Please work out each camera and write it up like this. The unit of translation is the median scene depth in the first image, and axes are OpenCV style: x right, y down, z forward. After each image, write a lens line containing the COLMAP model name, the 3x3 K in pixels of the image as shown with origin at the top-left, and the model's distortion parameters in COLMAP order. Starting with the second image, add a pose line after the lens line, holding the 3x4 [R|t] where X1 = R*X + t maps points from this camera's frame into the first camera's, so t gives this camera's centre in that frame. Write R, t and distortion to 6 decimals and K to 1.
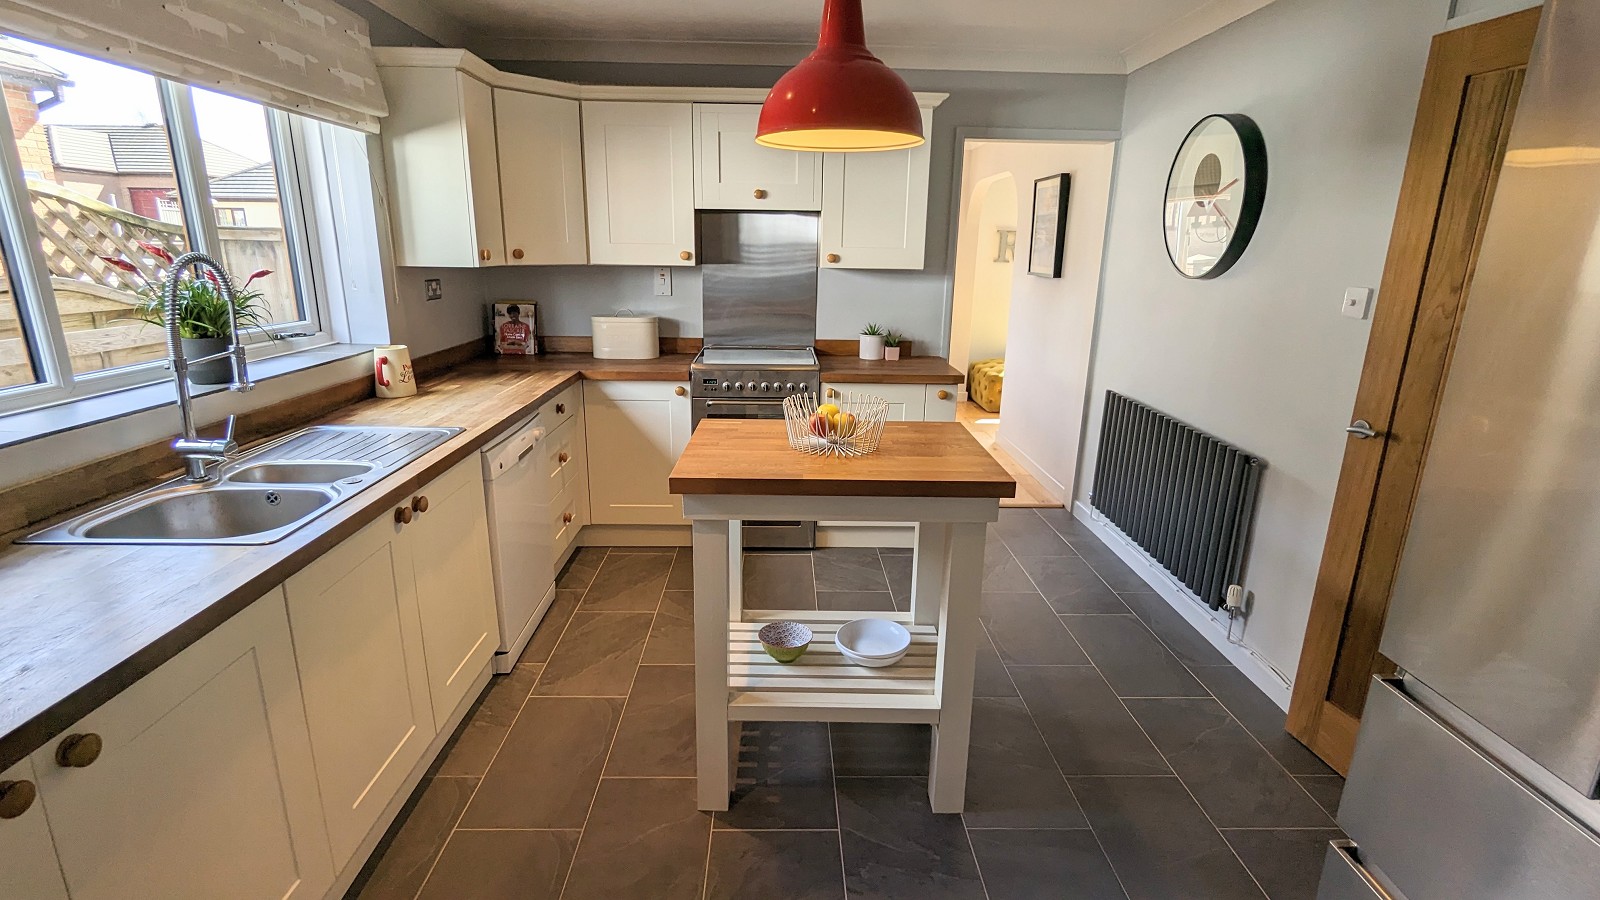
lens RADIAL K [[757.3, 0, 796.7], [0, 757.3, 449.8], [0, 0, 1]] dist [-0.001202, -0.001223]
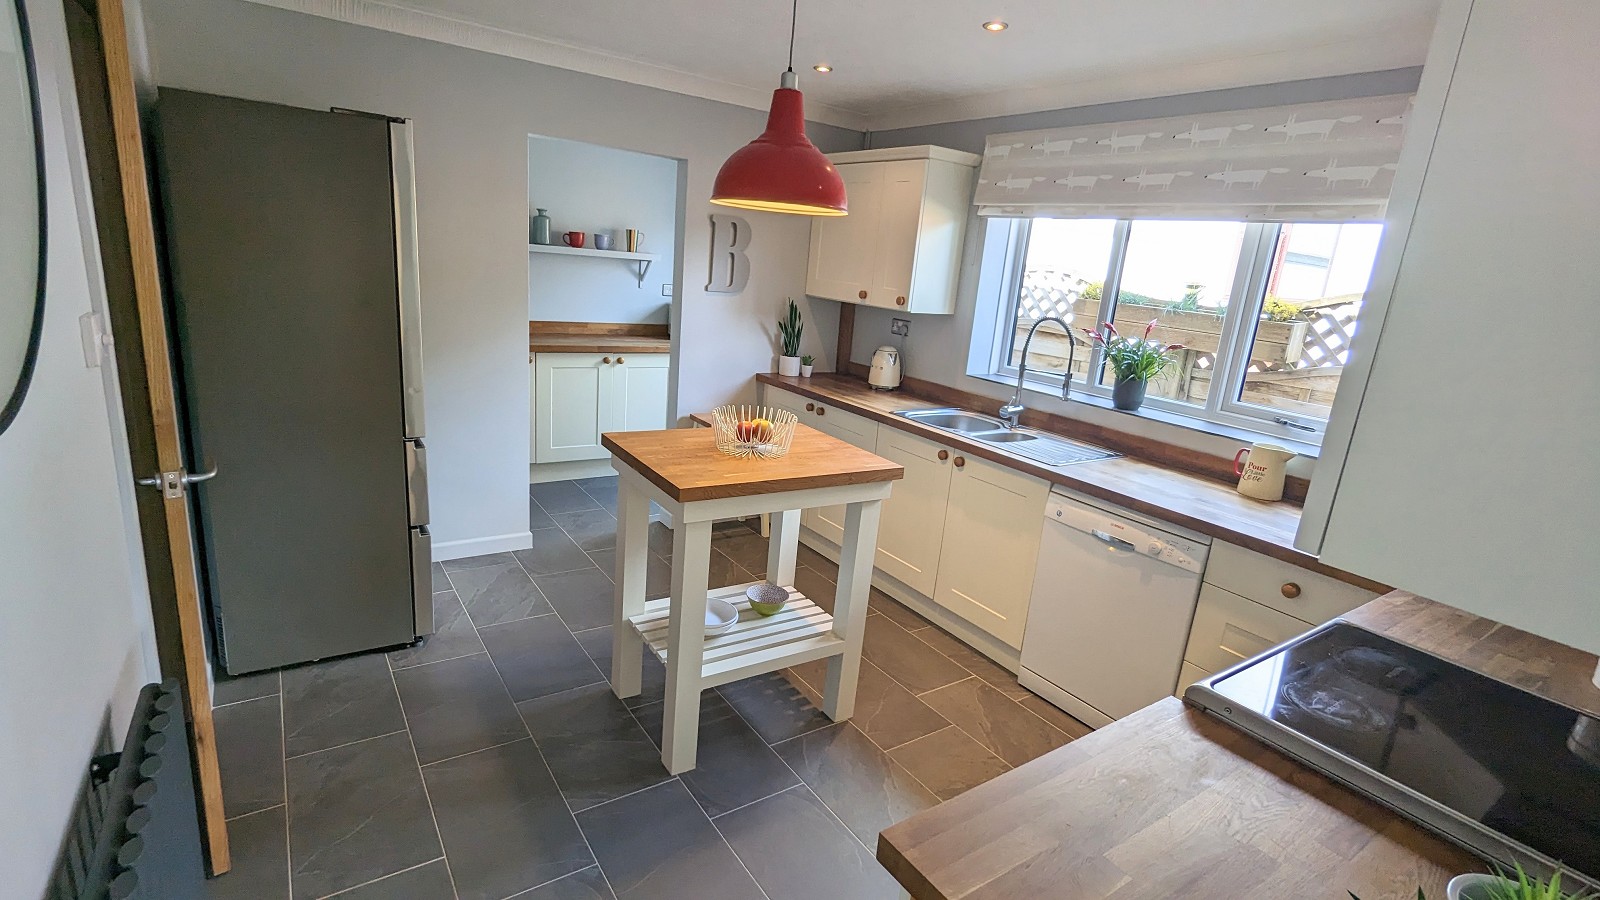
lens RADIAL K [[757.3, 0, 796.7], [0, 757.3, 449.8], [0, 0, 1]] dist [-0.001202, -0.001223]
pose [[-0.830539, 0.046763, -0.554994, 0.622023], [-0.241333, 0.867850, 0.434276, -0.513144], [0.501959, 0.494621, -0.709498, 1.763563]]
